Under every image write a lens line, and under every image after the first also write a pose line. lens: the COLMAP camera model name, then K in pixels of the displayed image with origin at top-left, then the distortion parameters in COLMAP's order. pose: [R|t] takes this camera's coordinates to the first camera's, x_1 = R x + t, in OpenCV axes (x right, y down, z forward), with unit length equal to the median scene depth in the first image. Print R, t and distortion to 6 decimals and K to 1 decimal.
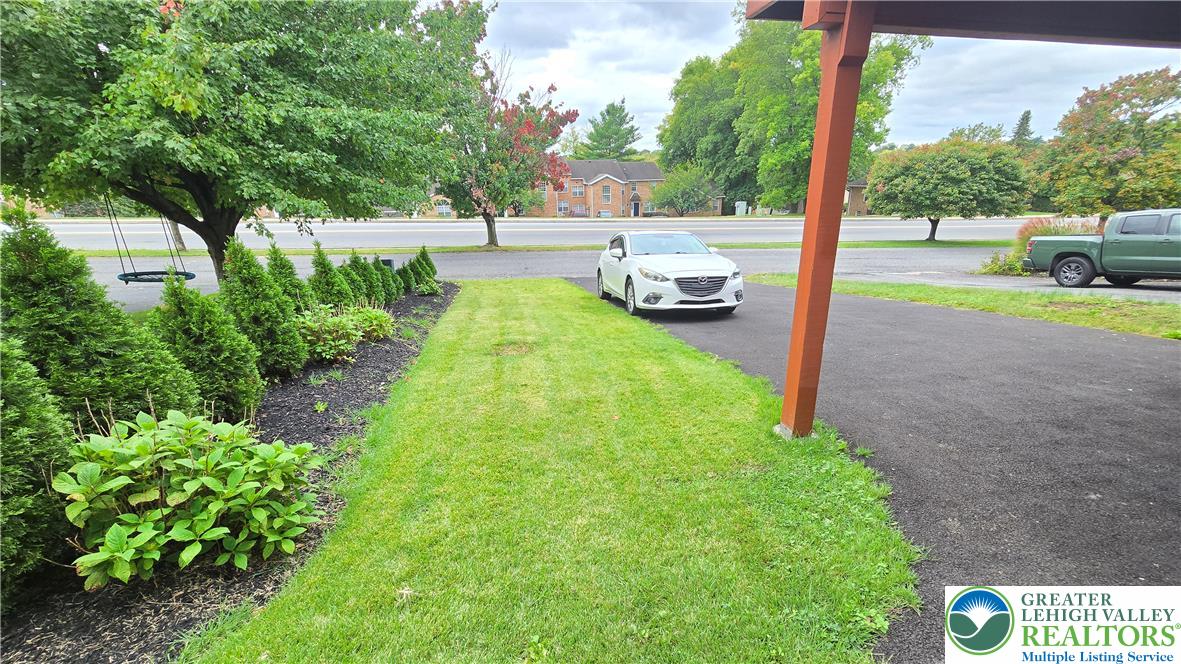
lens RADIAL K [[486.6, 0, 592.2], [0, 486.6, 339.6], [0, 0, 1]] dist [-0.002484, 0.001185]
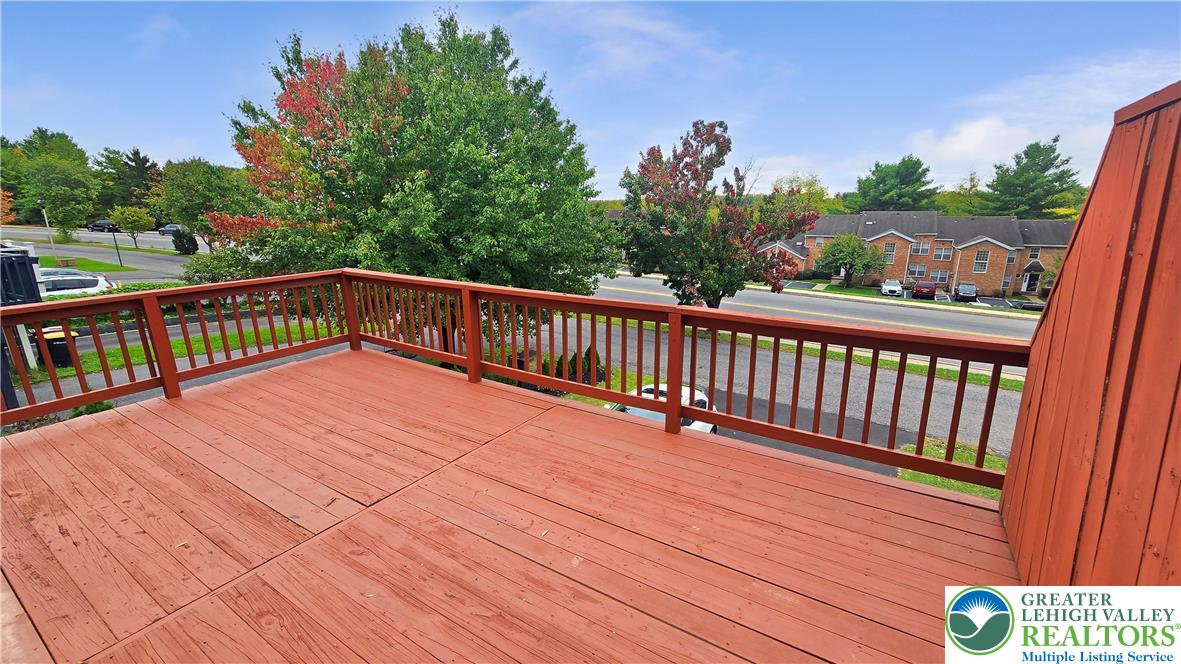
lens RADIAL K [[486.6, 0, 592.2], [0, 486.6, 339.6], [0, 0, 1]] dist [-0.002484, 0.001185]
pose [[0.741385, 0.189323, -0.643821, 0.090724], [-0.229749, 0.973011, 0.021561, -0.043352], [0.630526, 0.131932, 0.764873, 0.004683]]
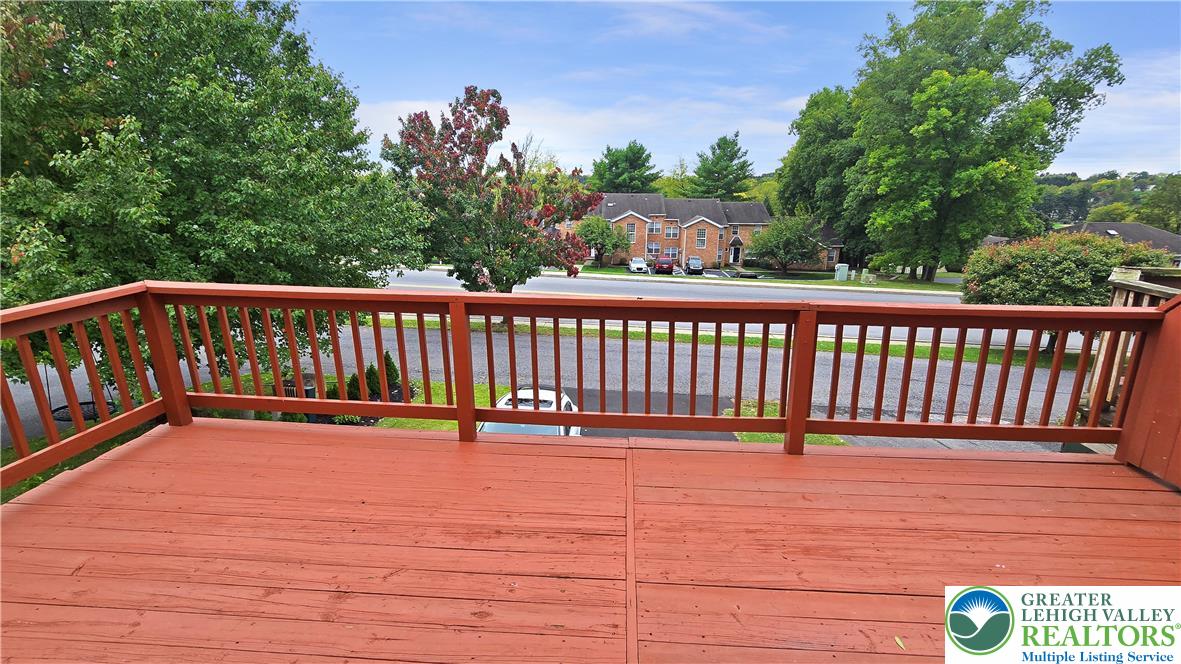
lens RADIAL K [[528.2, 0, 592.7], [0, 528.2, 341.4], [0, 0, 1]] dist [0.000362, 0.000686]
pose [[0.972357, 0.092820, -0.214259, 0.059739], [-0.104404, 0.993589, -0.043371, -0.040722], [0.208860, 0.064541, 0.975814, 0.001416]]
